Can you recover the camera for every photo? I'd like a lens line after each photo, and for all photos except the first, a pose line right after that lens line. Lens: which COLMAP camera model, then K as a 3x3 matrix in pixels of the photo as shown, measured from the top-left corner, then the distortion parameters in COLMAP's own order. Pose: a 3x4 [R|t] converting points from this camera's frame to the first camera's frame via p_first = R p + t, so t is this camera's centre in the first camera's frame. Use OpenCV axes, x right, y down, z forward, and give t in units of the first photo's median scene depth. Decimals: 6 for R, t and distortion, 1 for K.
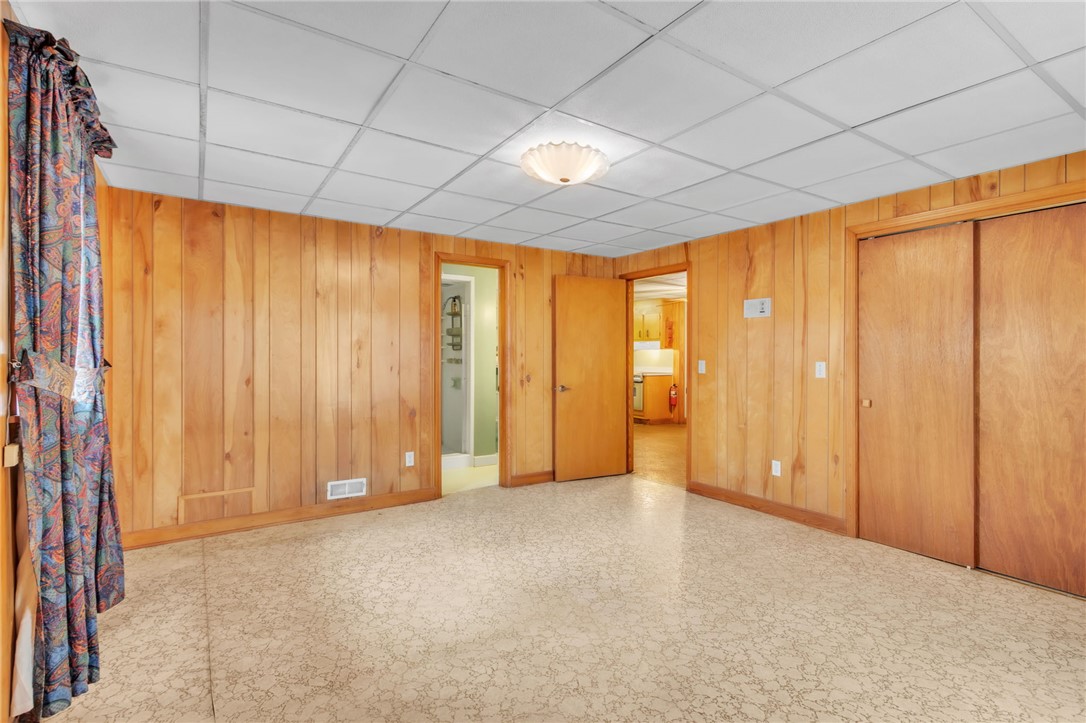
lens RADIAL K [[513.3, 0, 544.2], [0, 513.3, 360.0], [0, 0, 1]] dist [-0.000389, -0.000401]
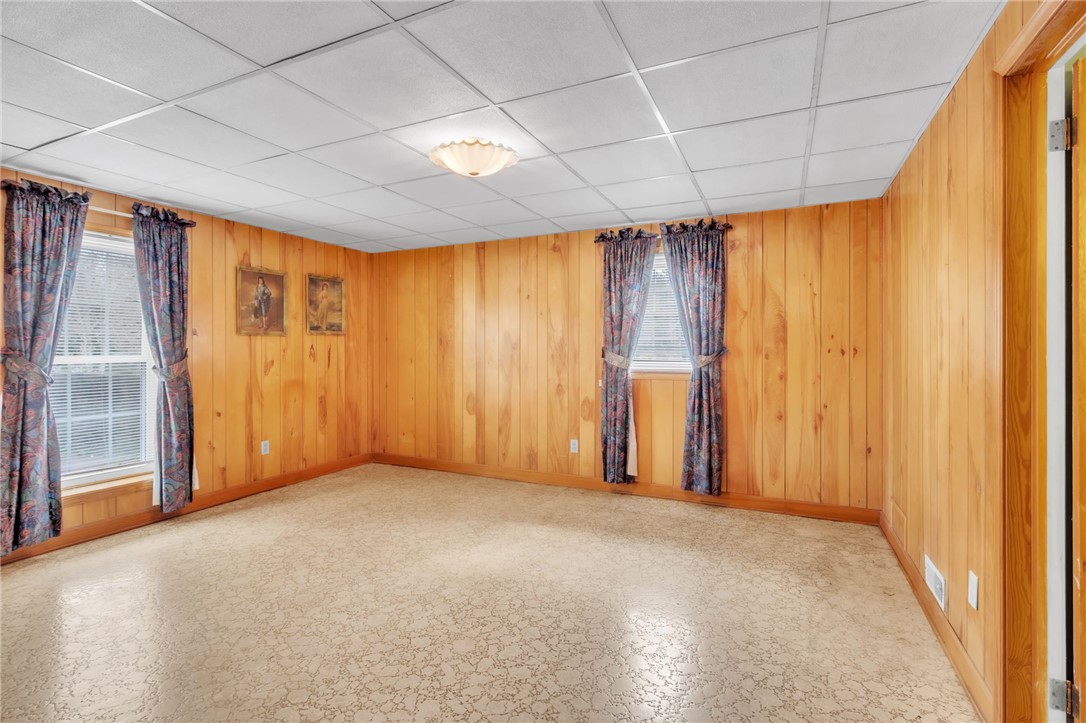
lens RADIAL K [[513.3, 0, 545.7], [0, 513.3, 354.6], [0, 0, 1]] dist [-0.000389, -0.000401]
pose [[-0.860433, 0.002714, -0.509557, 0.413772], [-0.006204, 0.999856, 0.015801, -0.014184], [0.509527, 0.016757, -0.860292, 1.854408]]
